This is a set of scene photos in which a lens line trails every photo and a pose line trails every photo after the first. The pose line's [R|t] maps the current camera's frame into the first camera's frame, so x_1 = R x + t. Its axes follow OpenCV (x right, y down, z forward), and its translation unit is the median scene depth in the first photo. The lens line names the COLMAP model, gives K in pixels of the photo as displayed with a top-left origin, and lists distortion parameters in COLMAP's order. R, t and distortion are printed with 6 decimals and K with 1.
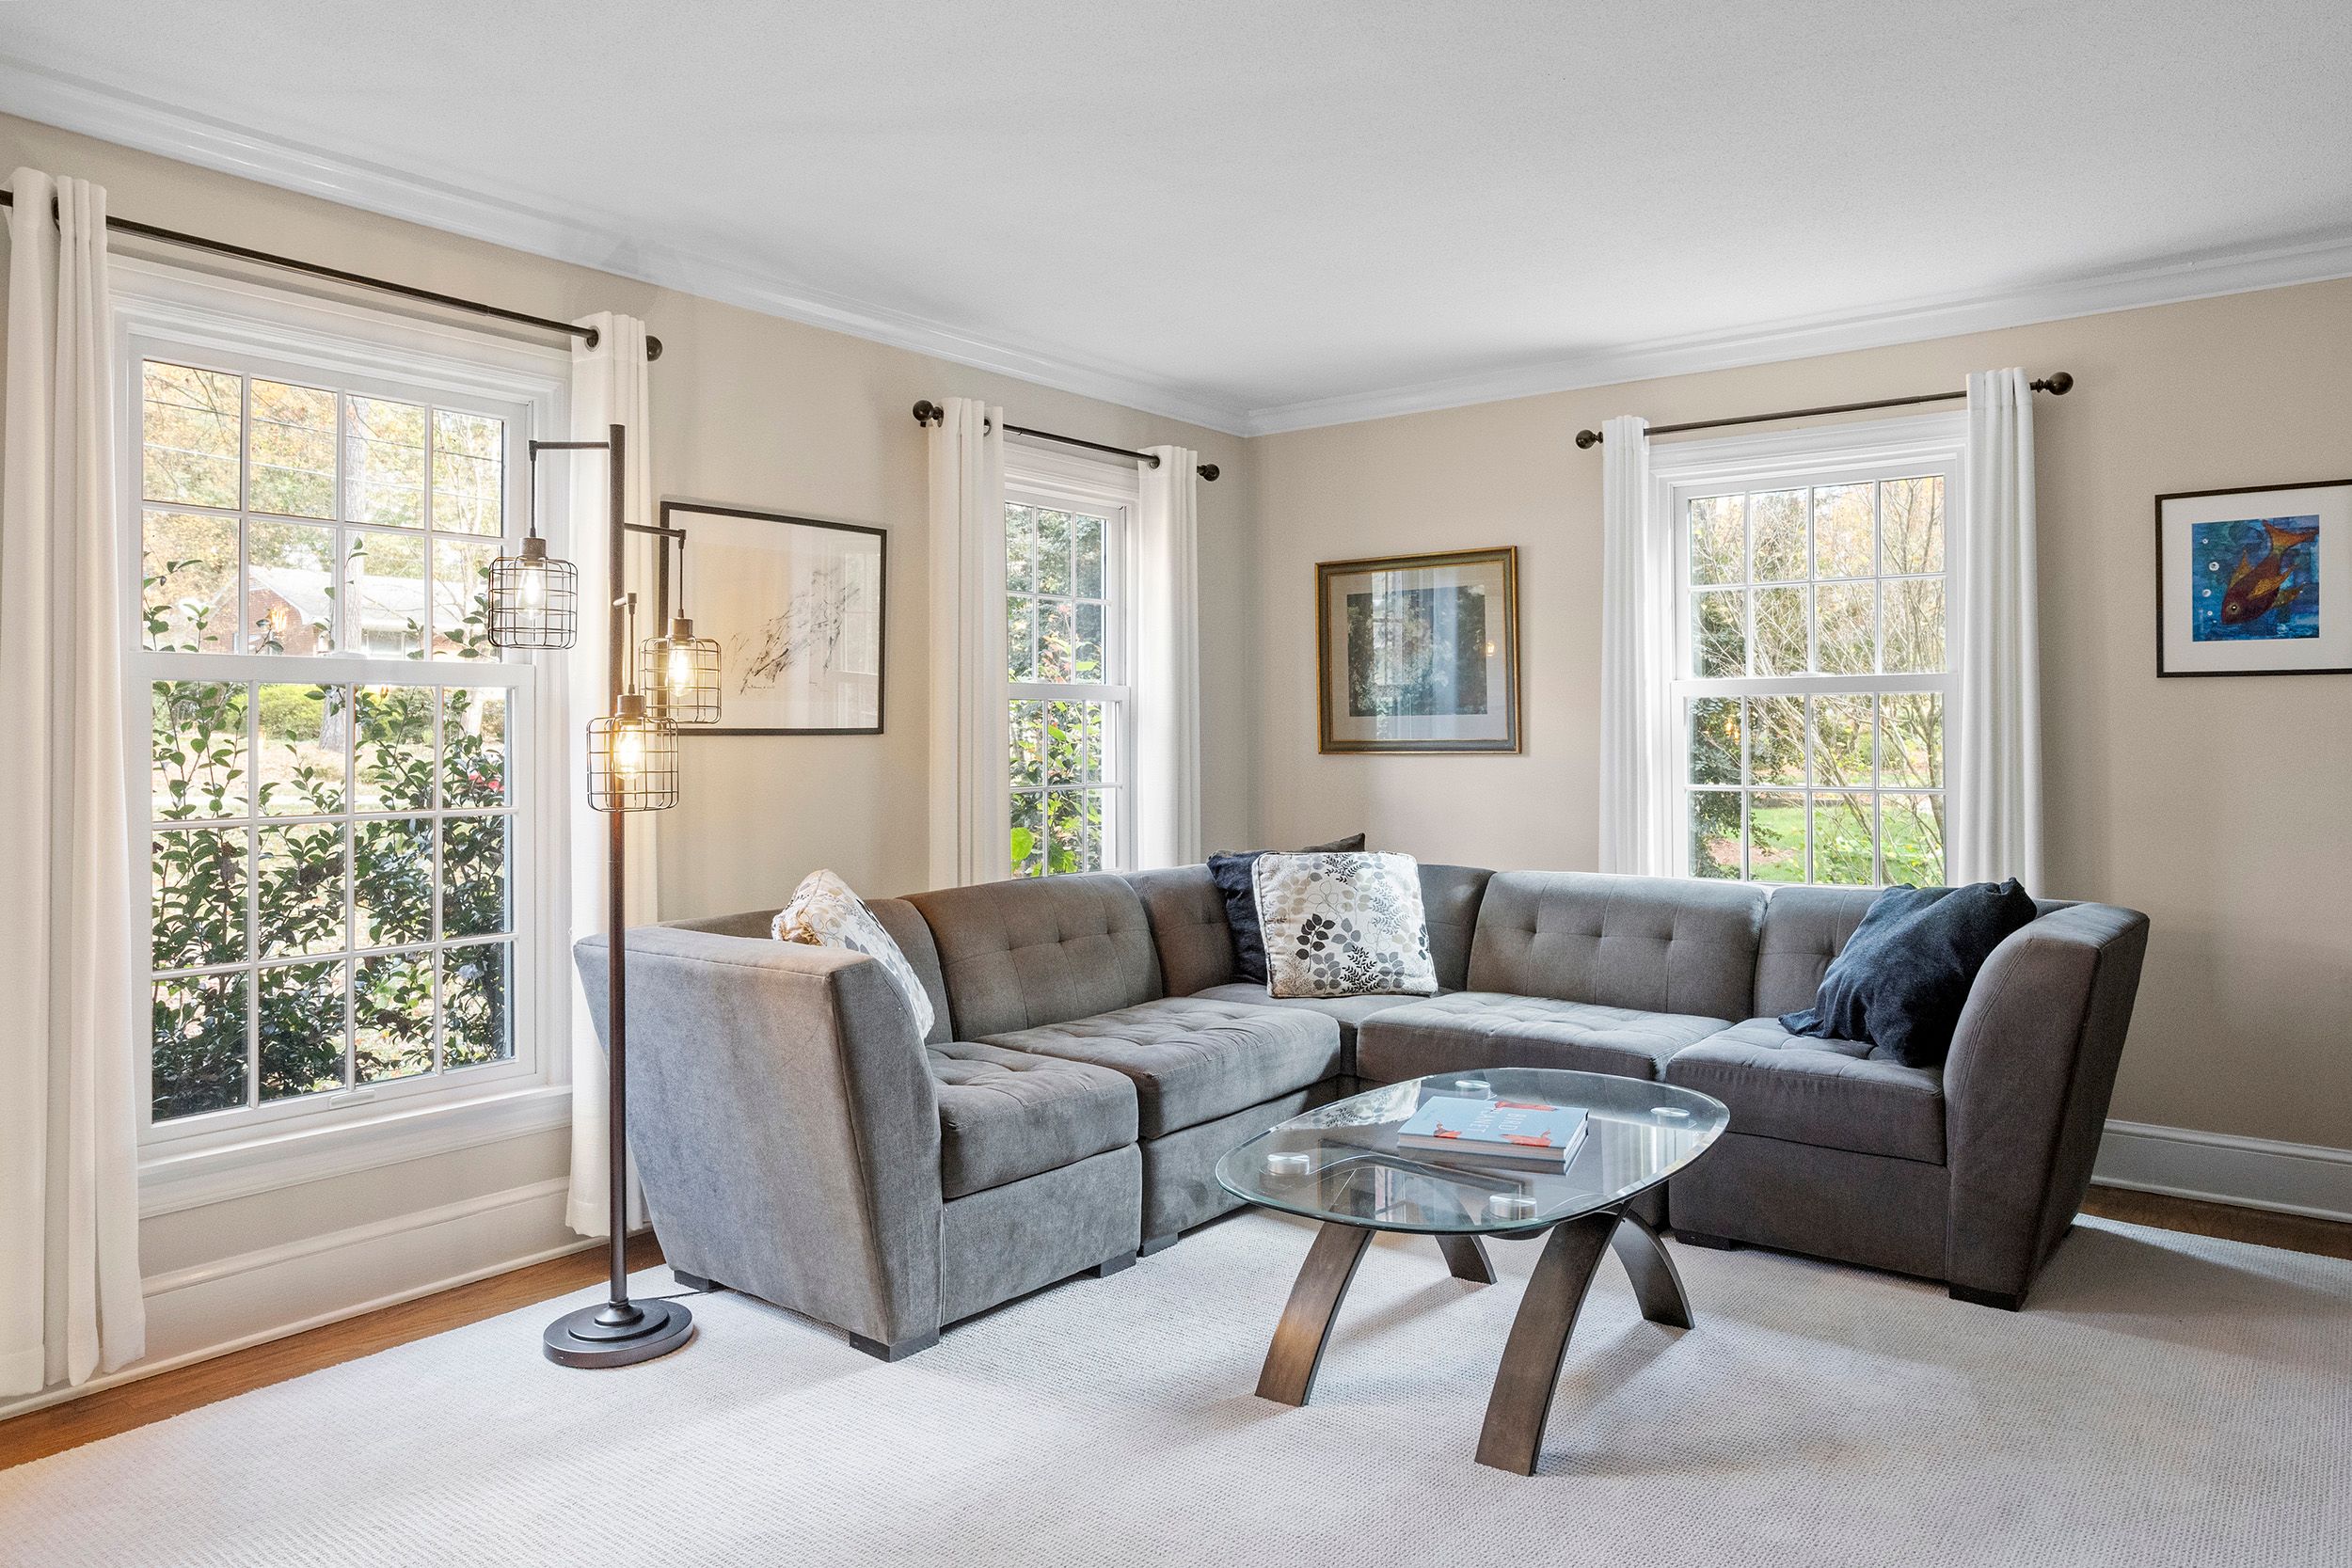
lens RADIAL K [[1552.2, 0, 1172.1], [0, 1552.2, 723.6], [0, 0, 1]] dist [-0.033544, 0.001327]
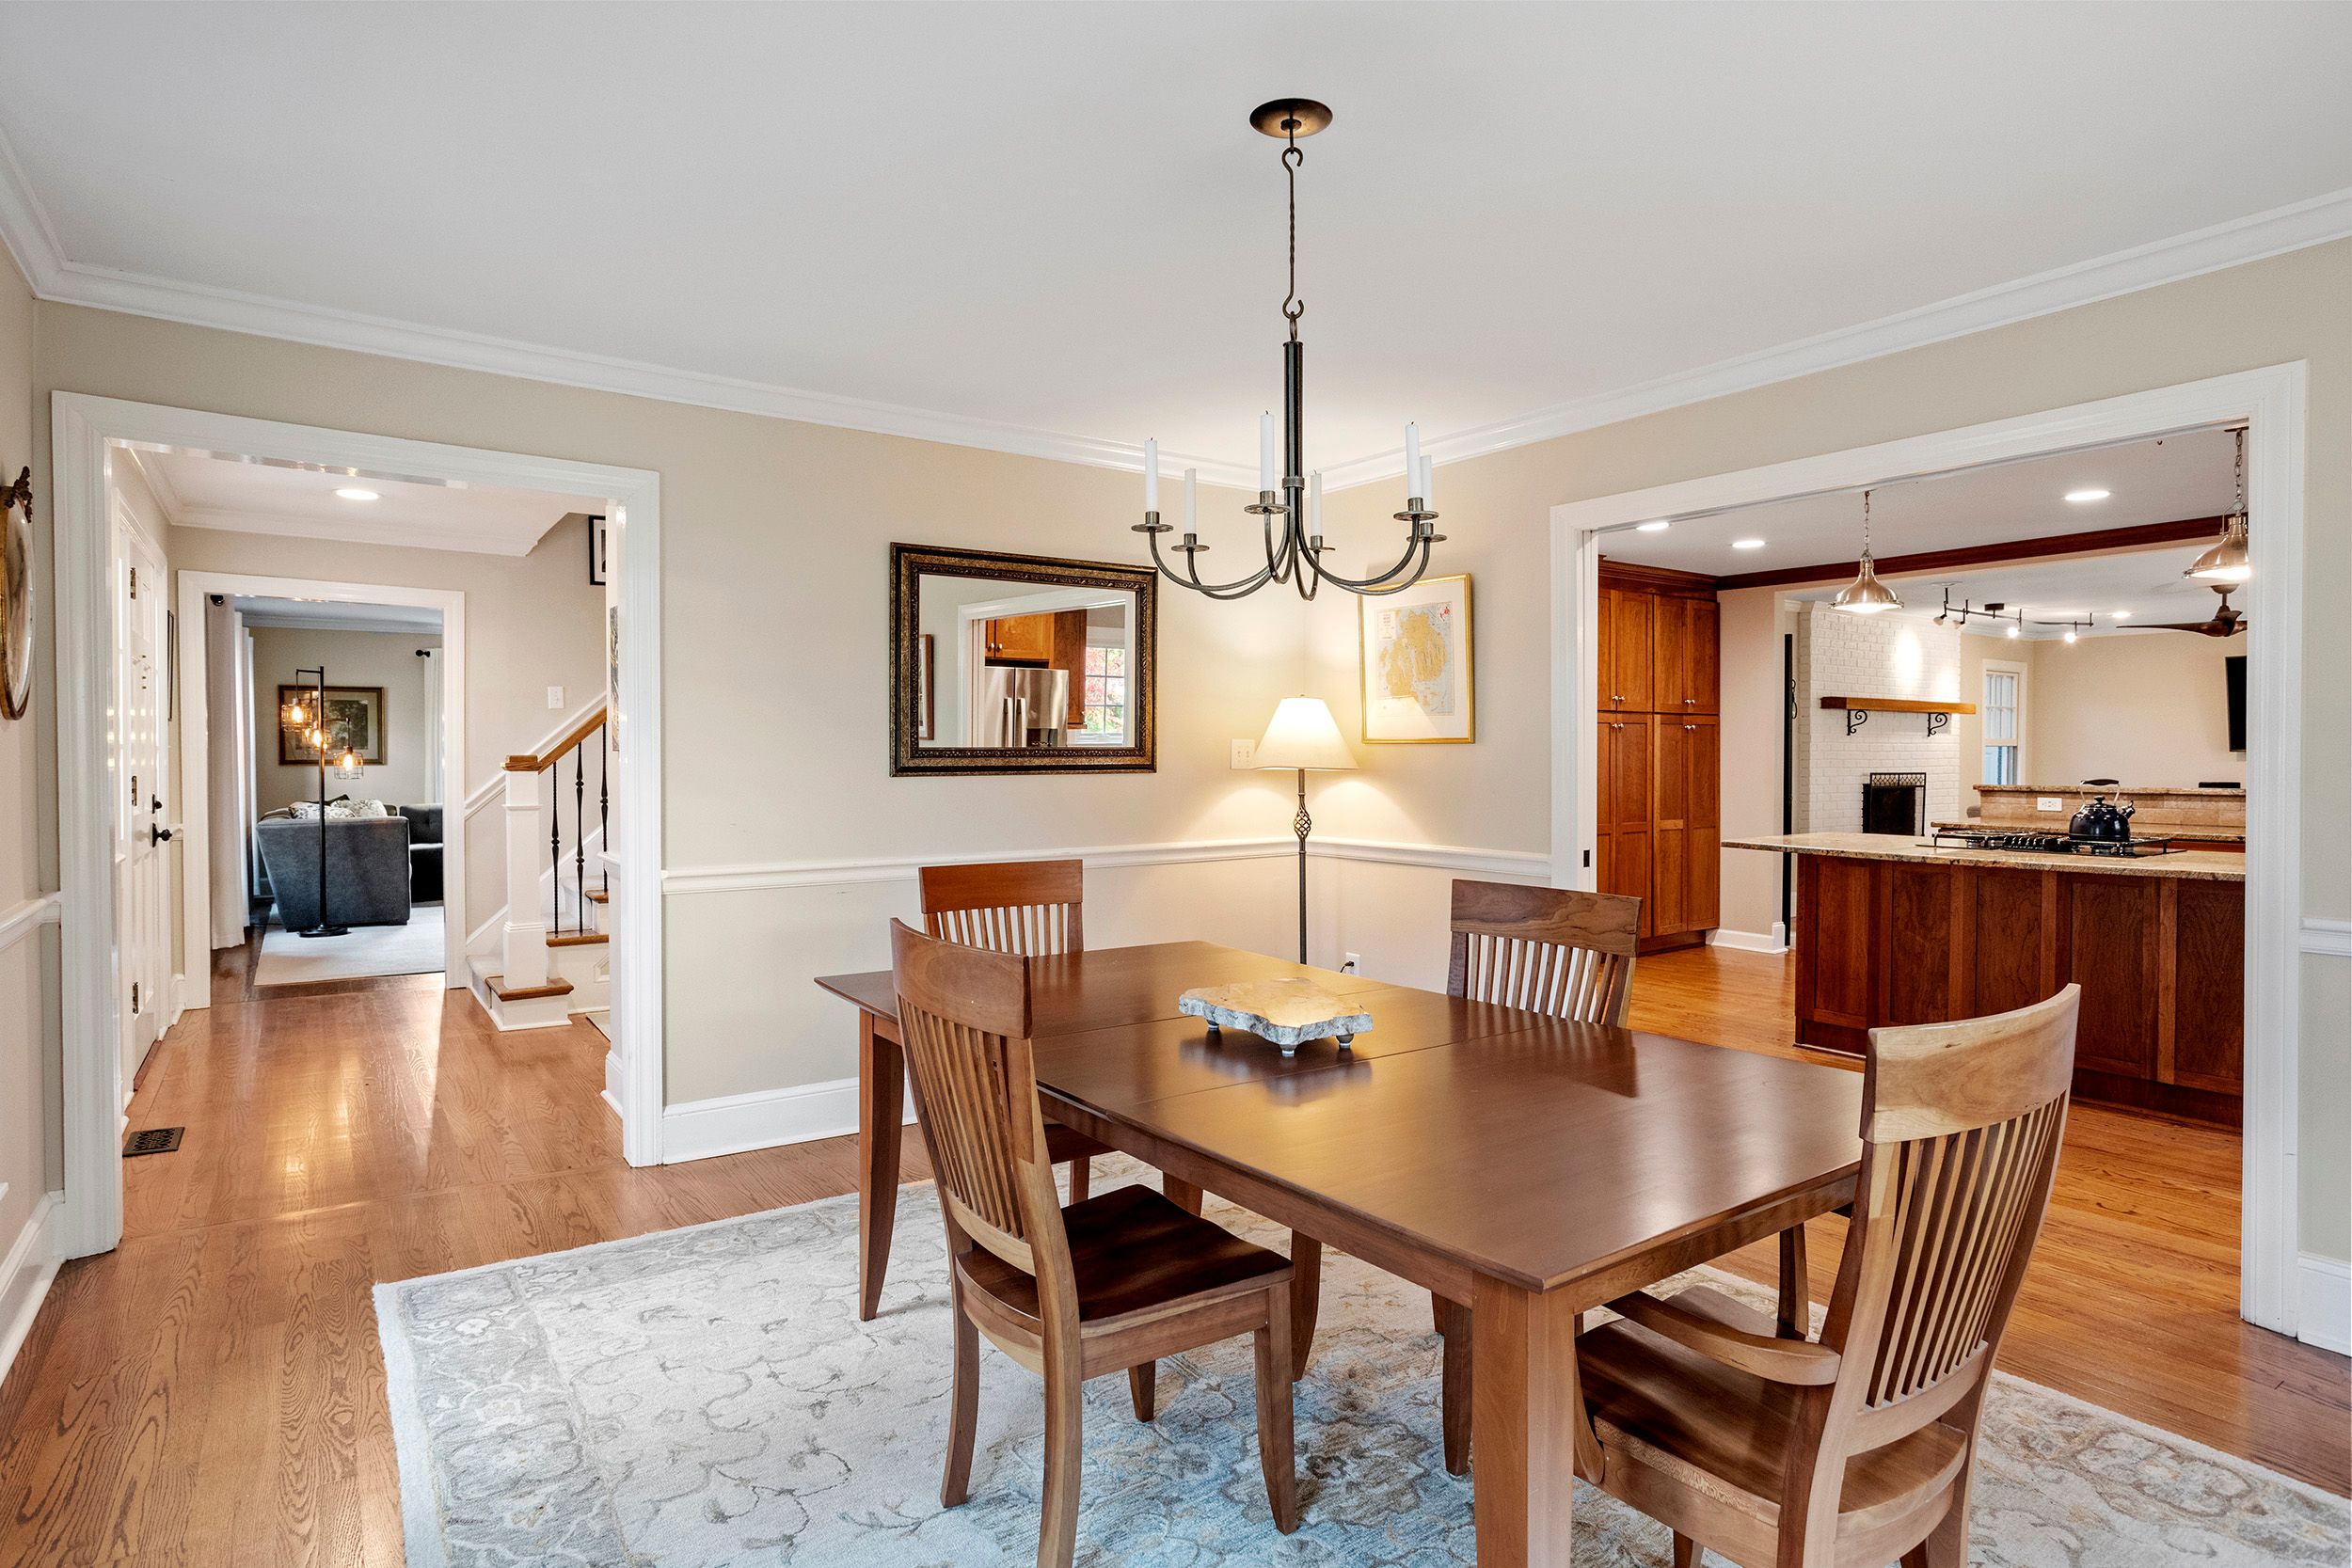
lens RADIAL K [[1254.6, 0, 1148.2], [0, 1254.6, 764.4], [0, 0, 1]] dist [-0.012201, 0.000658]
pose [[0.316154, -0.003522, 0.948701, -1.731061], [-0.010072, 0.999924, 0.007069, -0.011246], [-0.948654, -0.011790, 0.316095, -1.158995]]
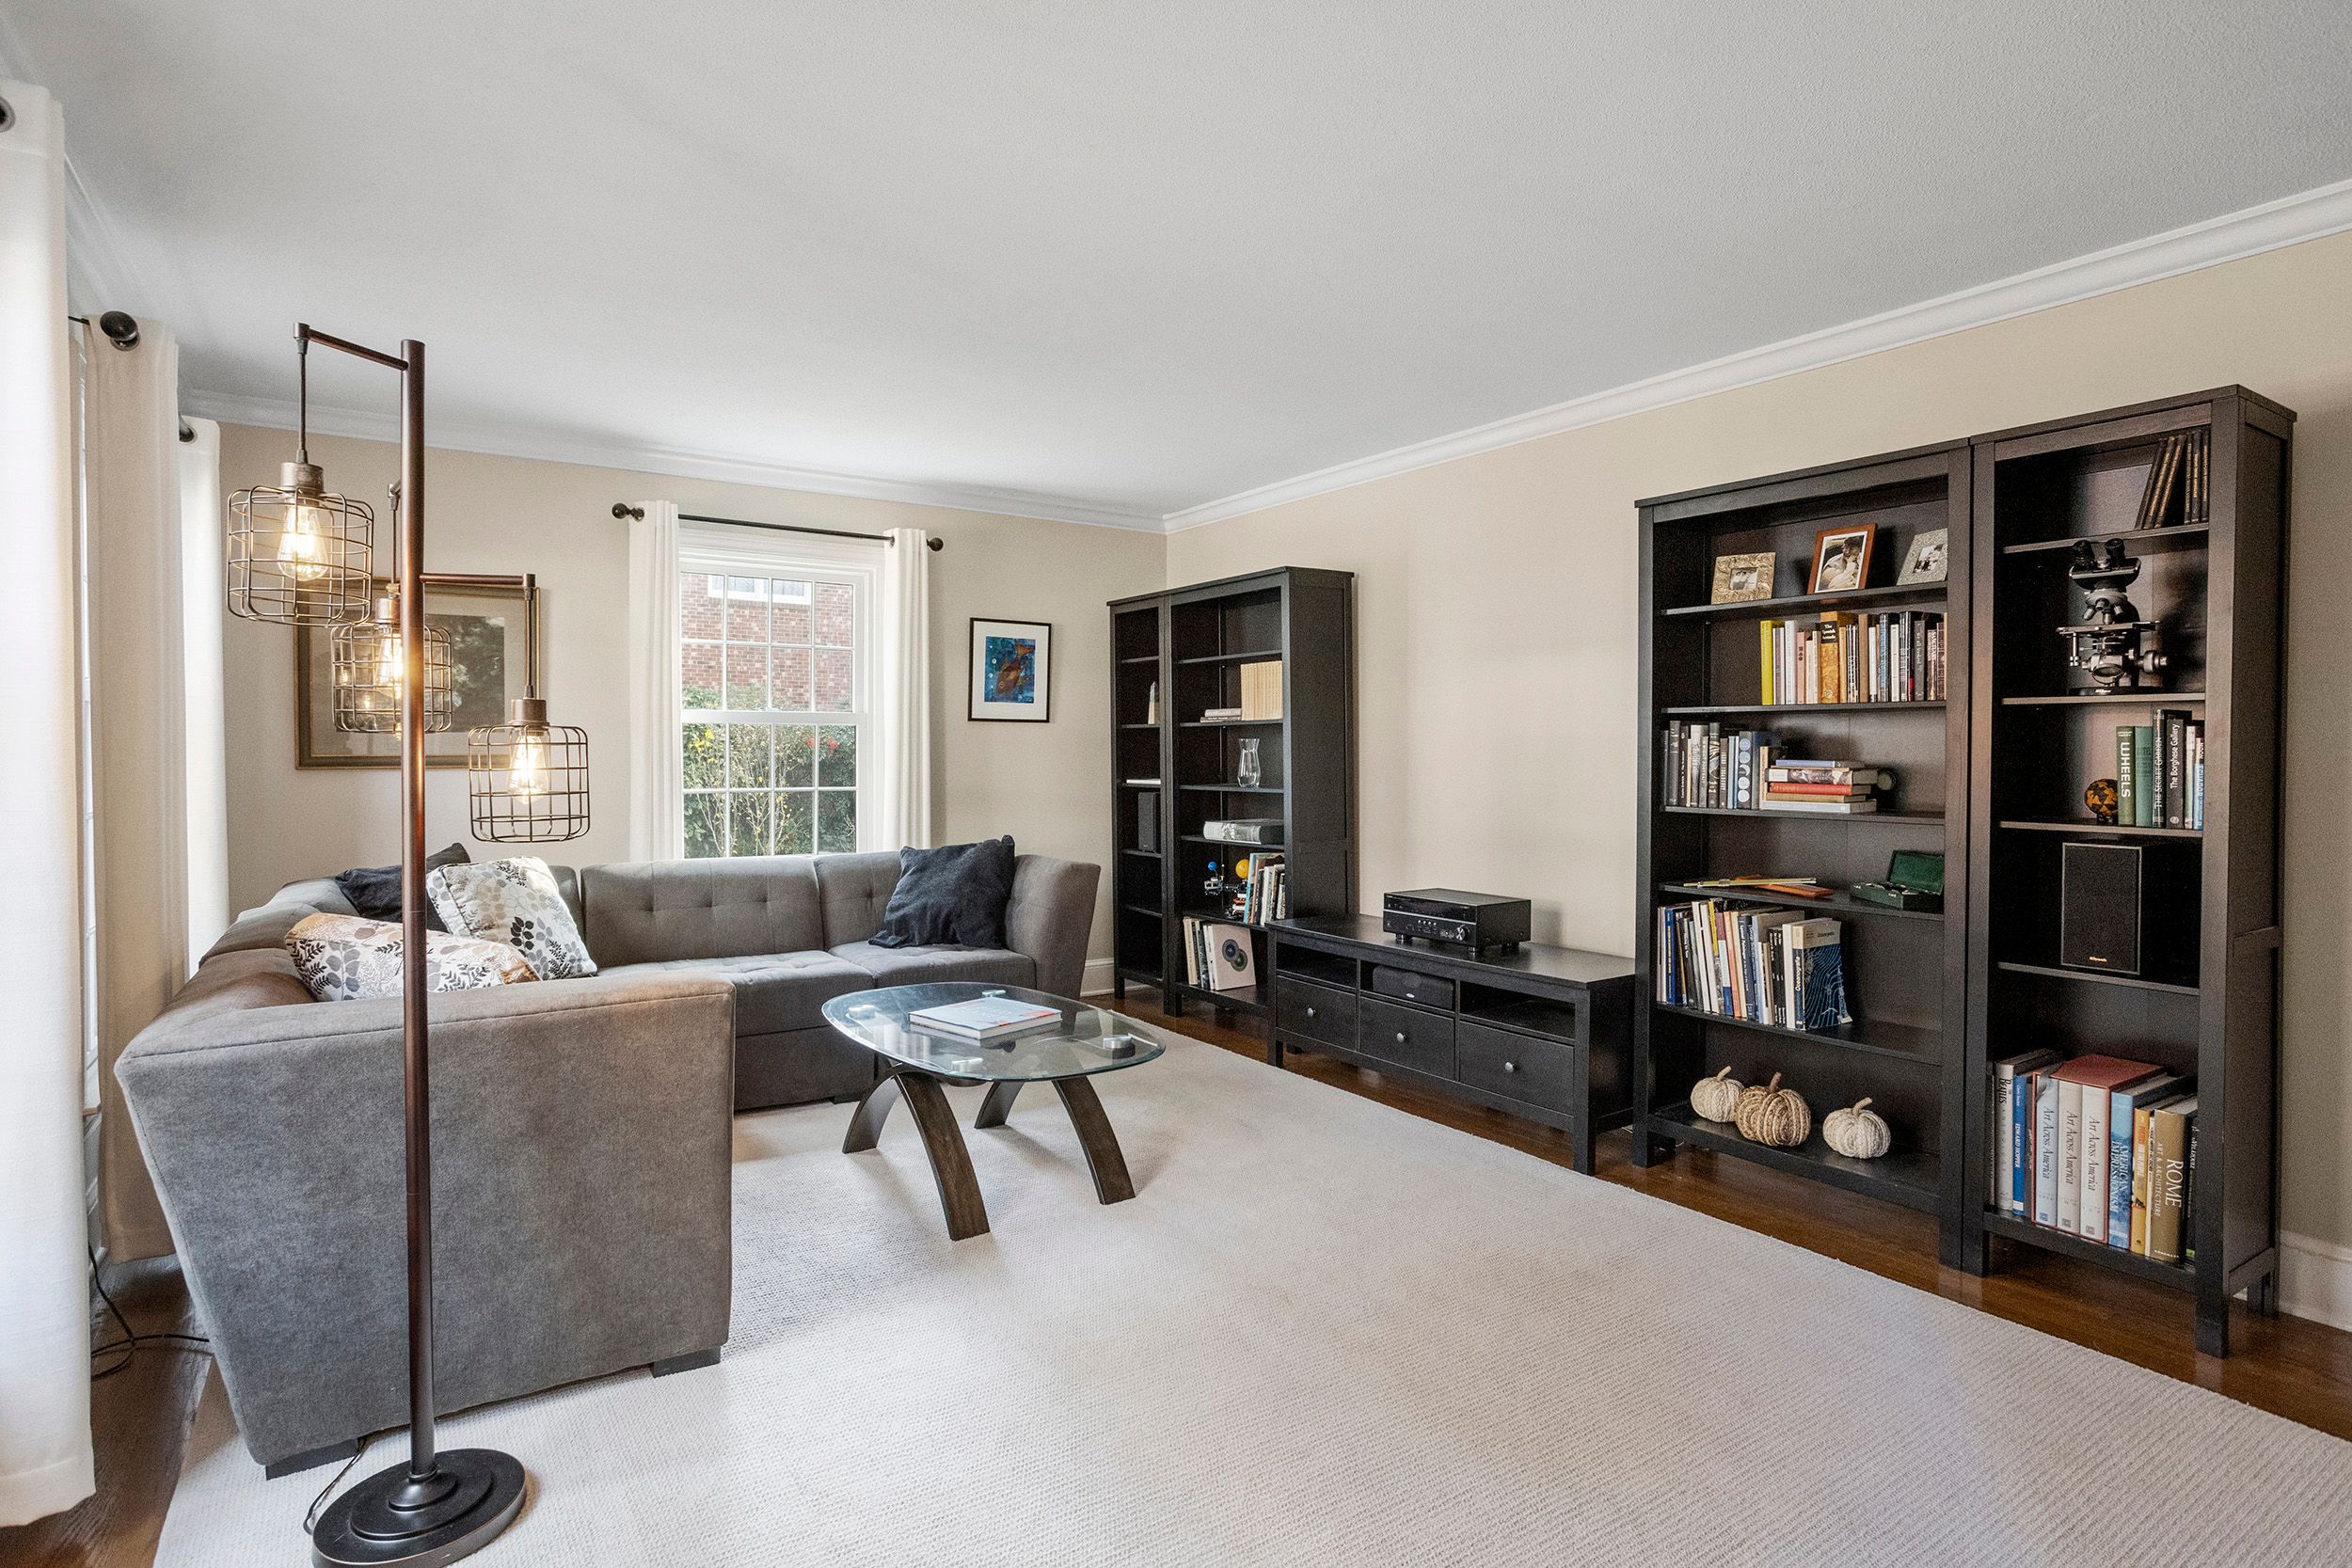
lens RADIAL K [[1205.1, 0, 1163.5], [0, 1205.1, 775.5], [0, 0, 1]] dist [-0.049623, 0.034195]
pose [[0.322606, -0.013392, 0.946438, -0.575754], [-0.012636, 0.999750, 0.018454, 0.003992], [-0.946449, -0.017912, 0.322356, 0.328824]]
